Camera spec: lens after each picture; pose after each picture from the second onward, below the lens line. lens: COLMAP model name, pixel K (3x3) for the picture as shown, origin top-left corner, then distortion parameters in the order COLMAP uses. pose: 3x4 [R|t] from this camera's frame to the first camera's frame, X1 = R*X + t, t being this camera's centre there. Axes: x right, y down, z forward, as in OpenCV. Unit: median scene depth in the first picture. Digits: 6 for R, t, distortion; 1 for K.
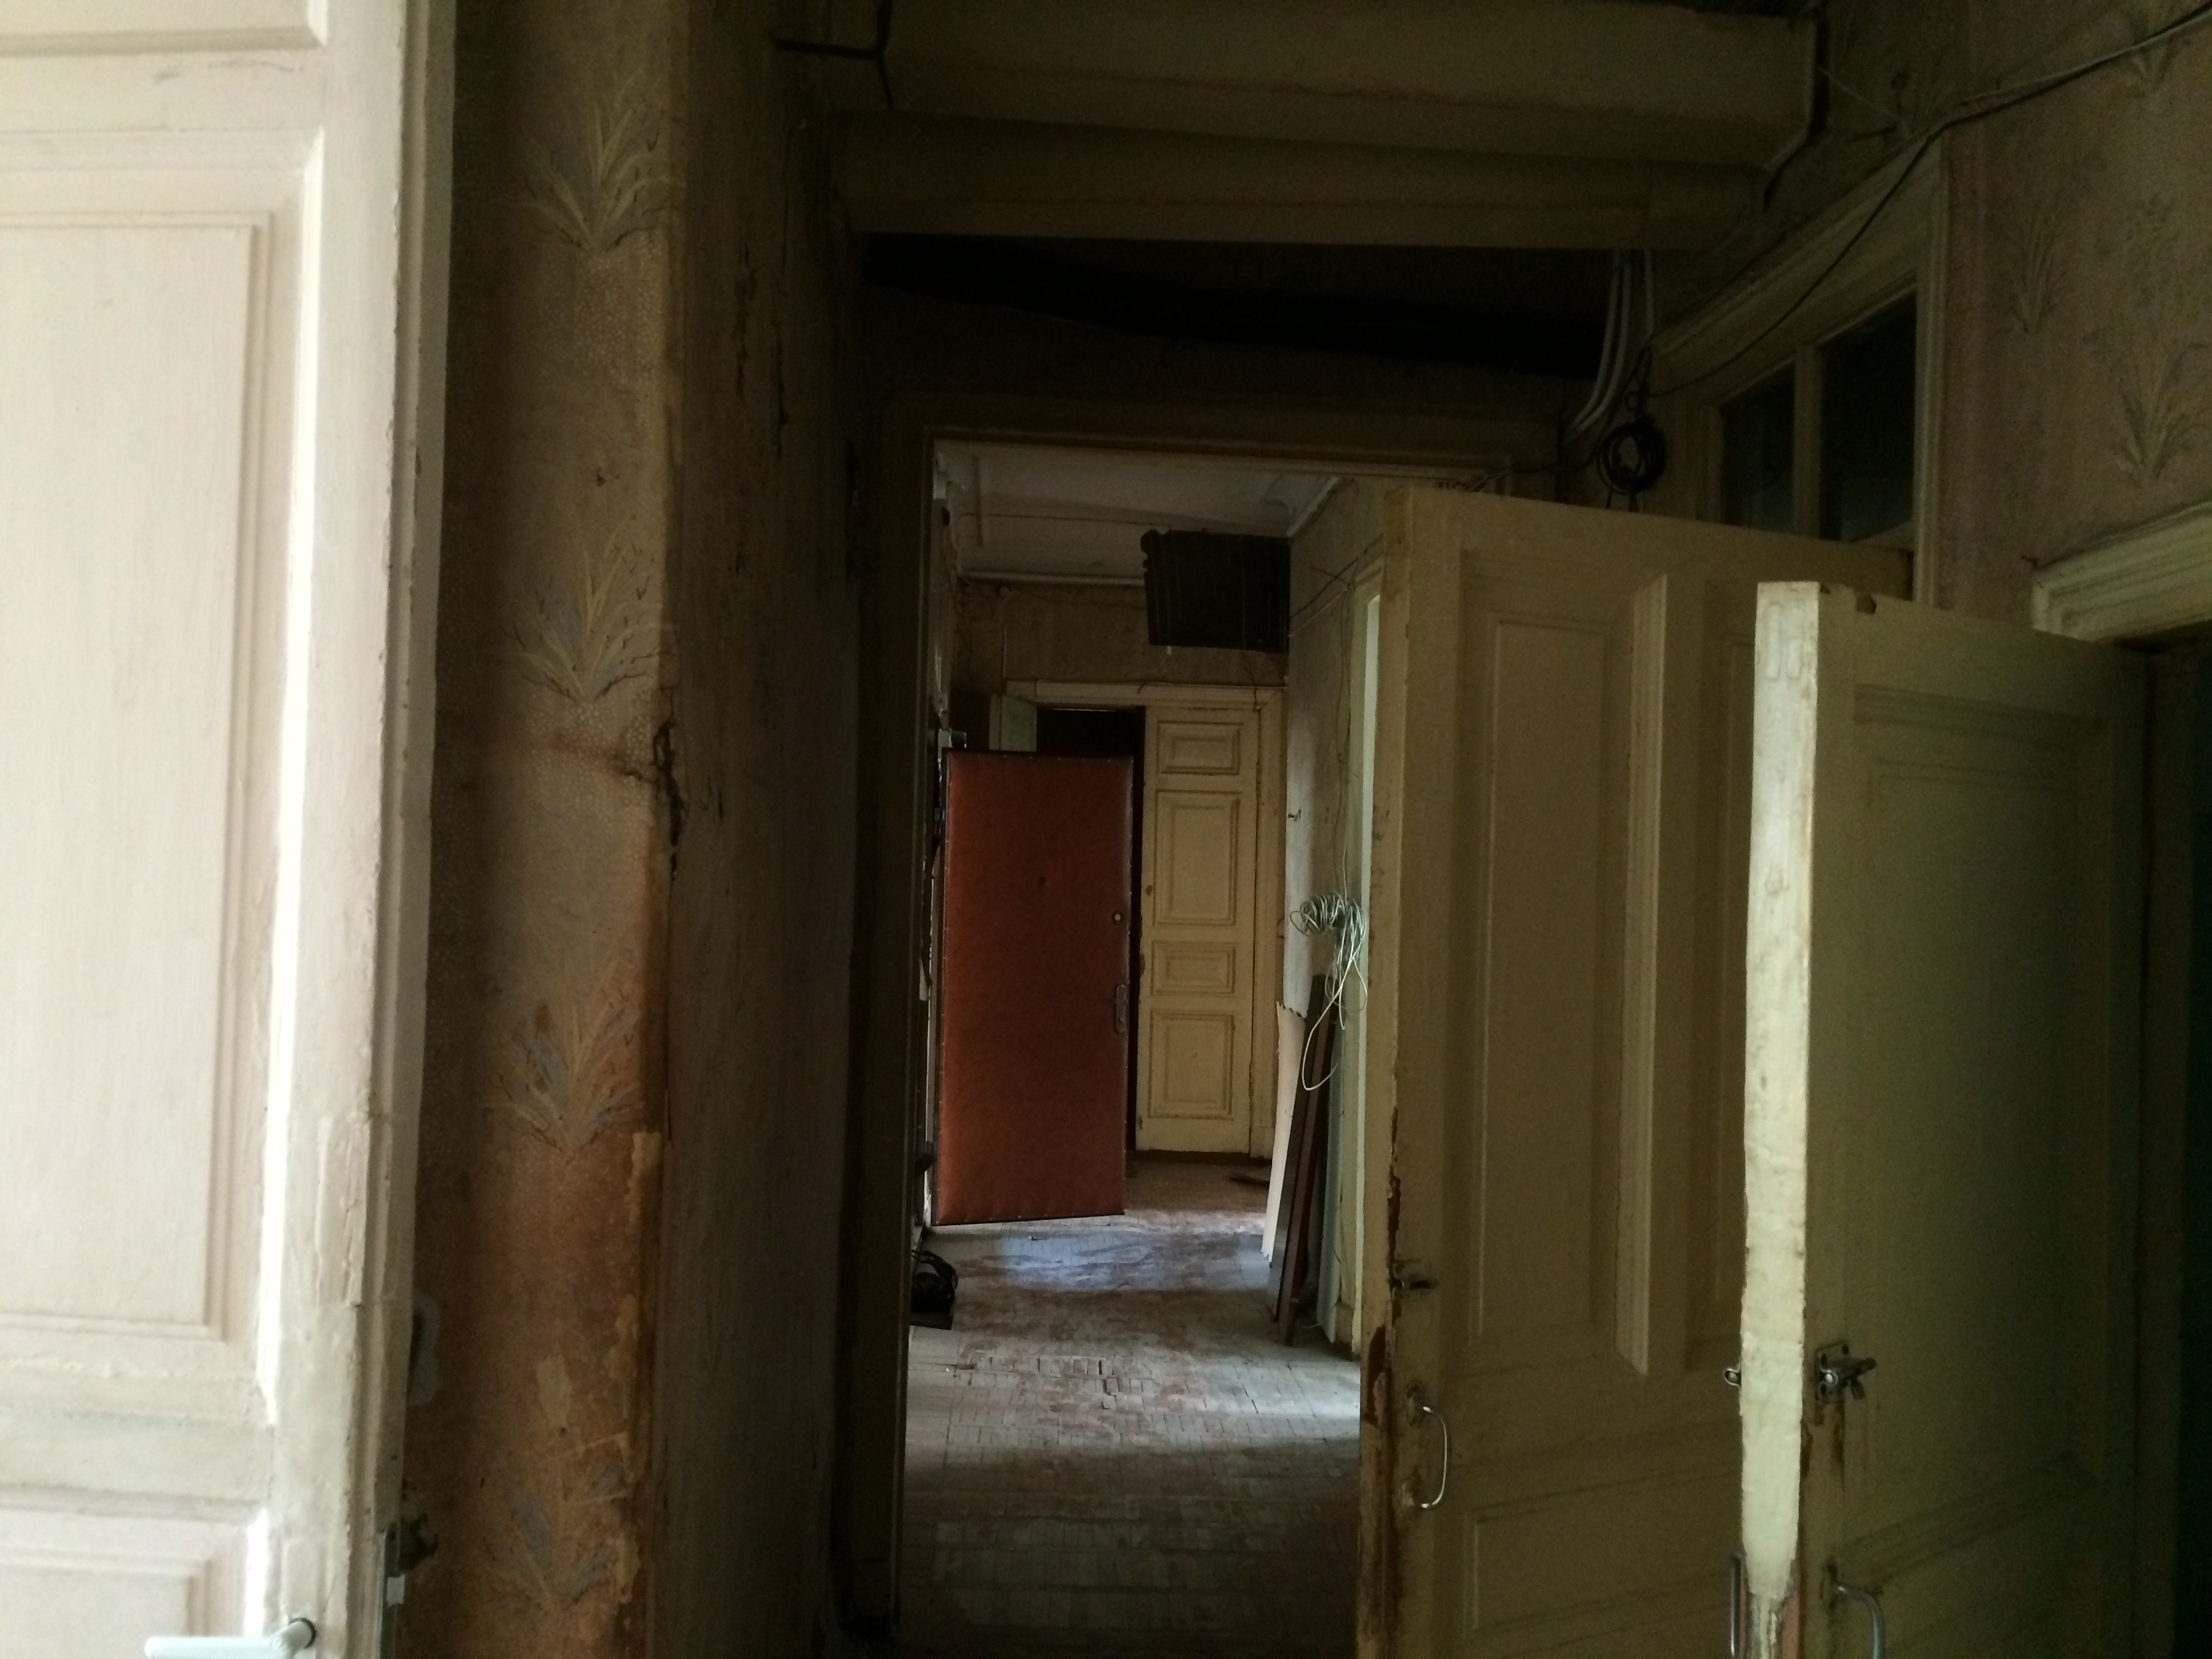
lens RADIAL K [[1915.3, 0, 1115.0], [0, 1915.3, 827.2], [0, 0, 1]] dist [0.053795, -0.029587]
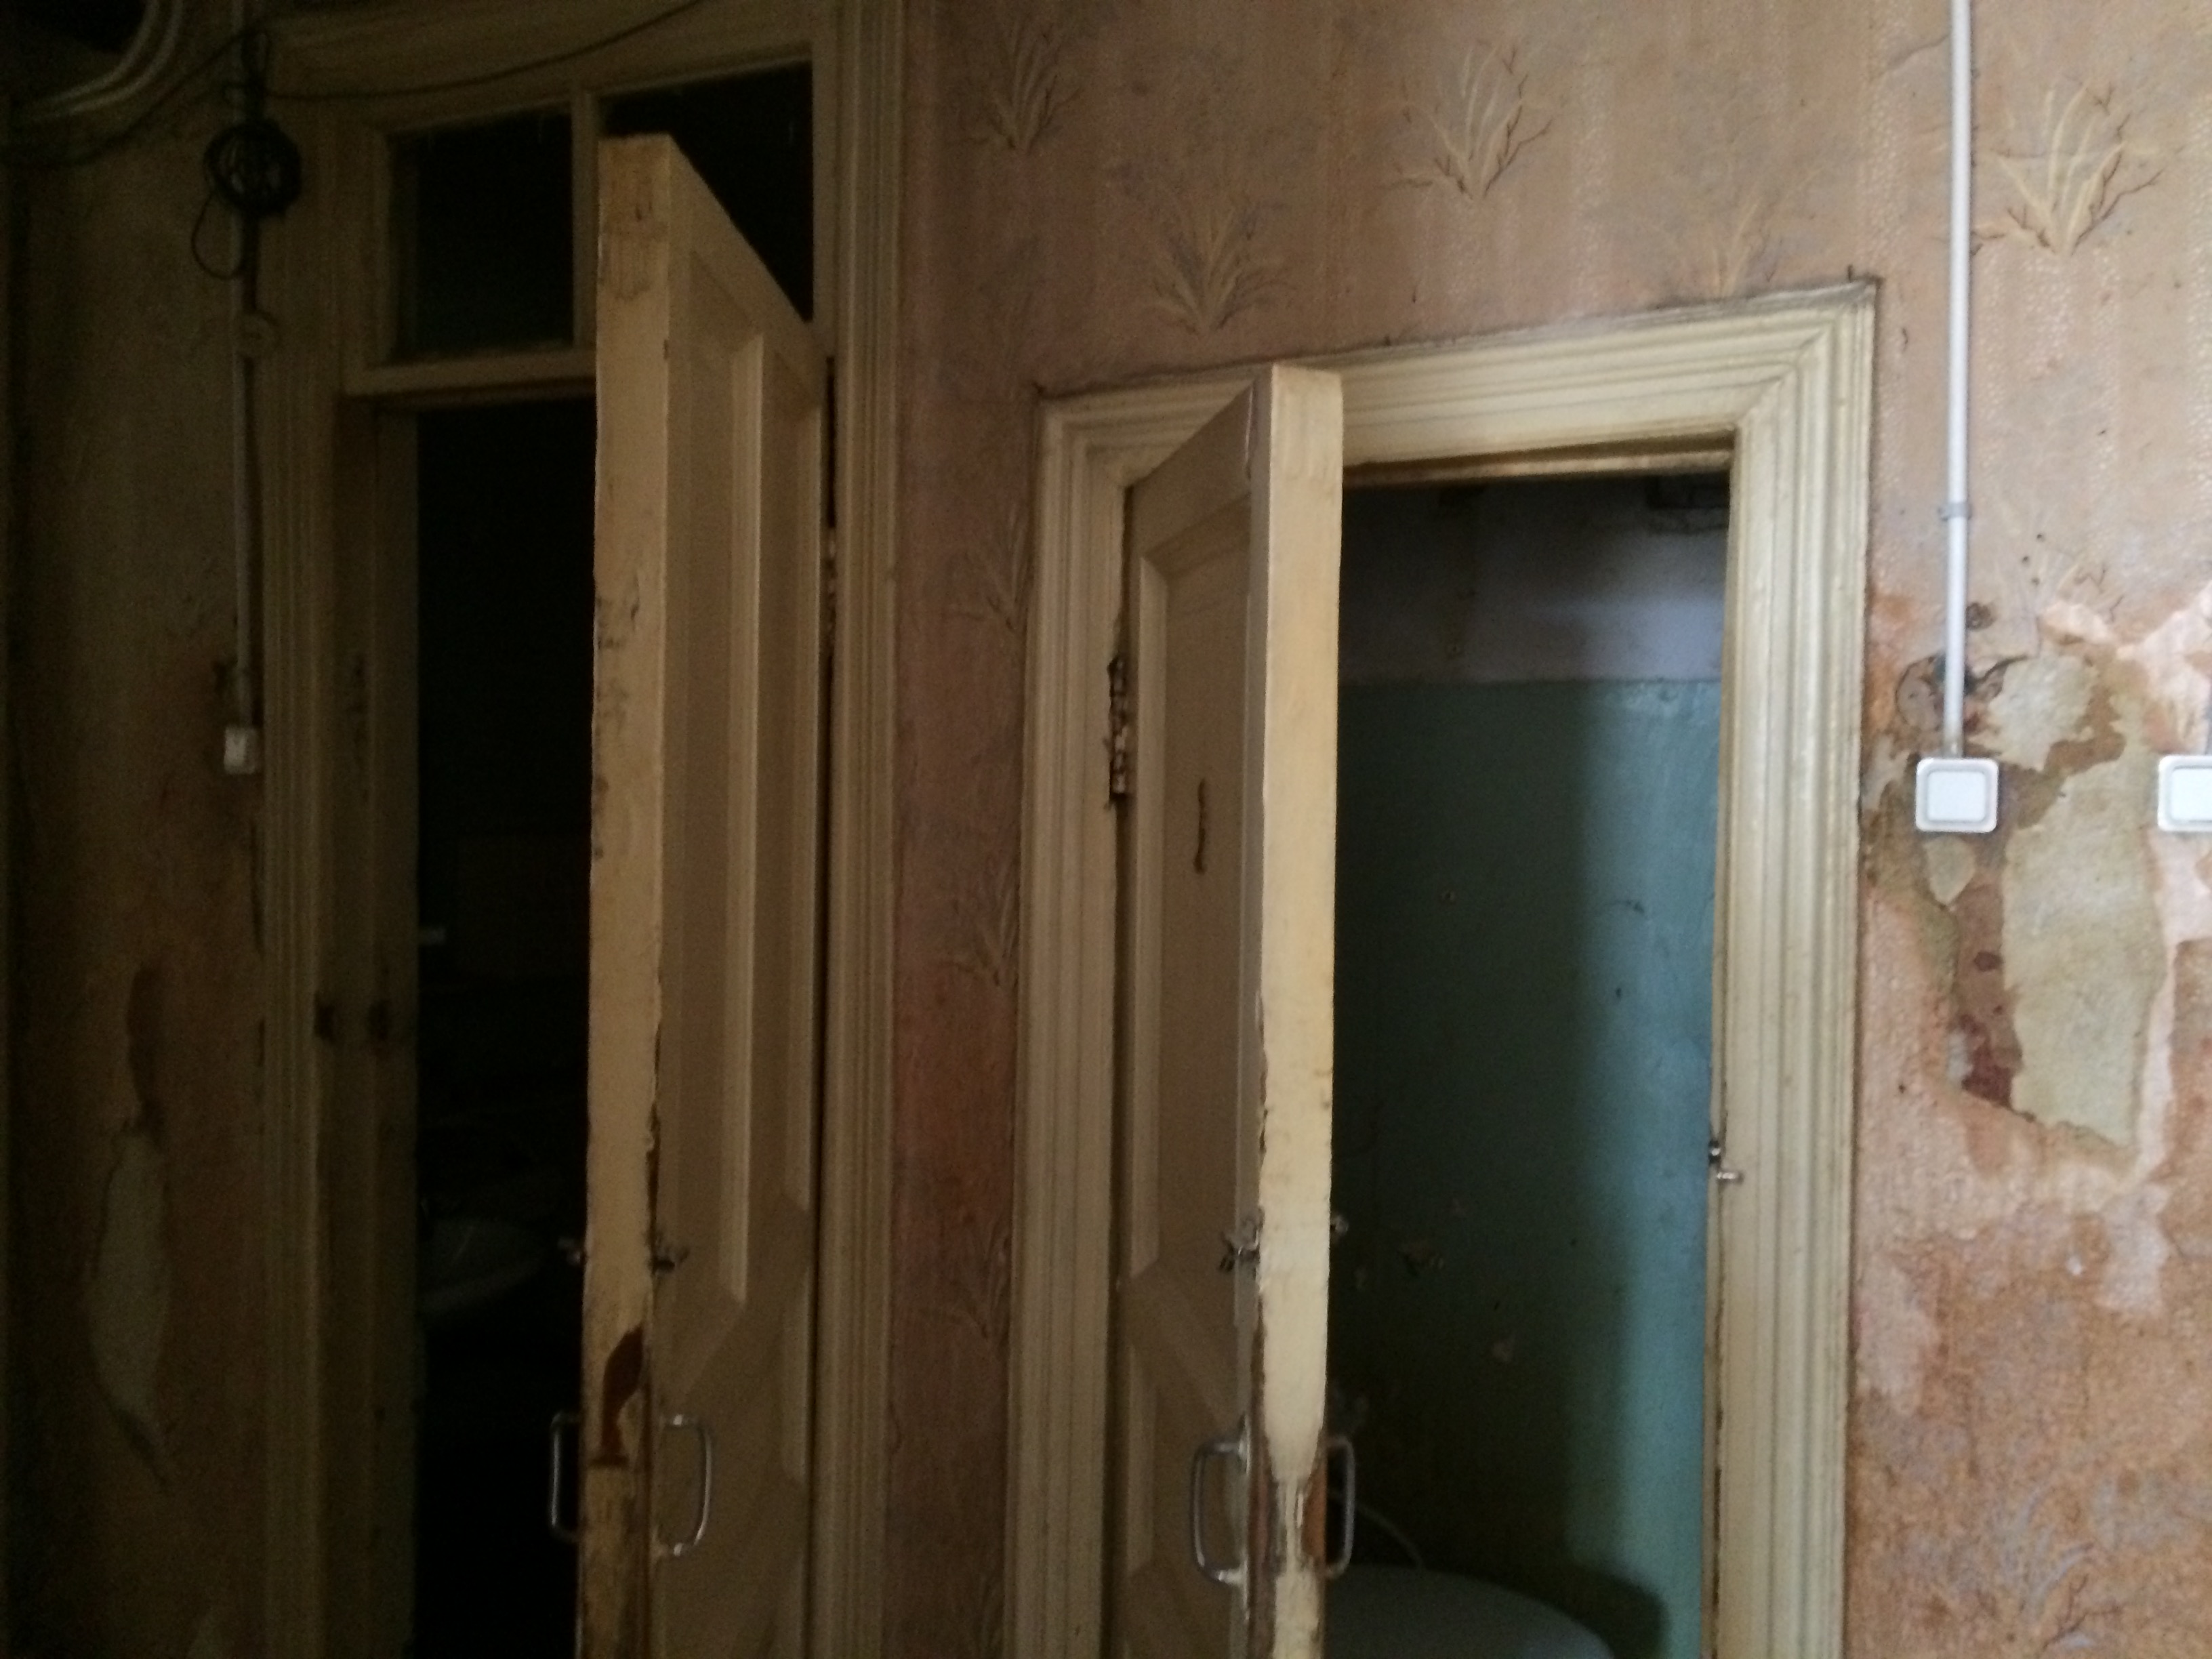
lens RADIAL K [[1915.3, 0, 1109.5], [0, 1915.3, 834.0], [0, 0, 1]] dist [0.053795, -0.029587]
pose [[0.511986, -0.045934, 0.857765, -0.380218], [-0.017782, 0.997788, 0.064046, 0.026464], [-0.858810, -0.048044, 0.510037, 0.491911]]
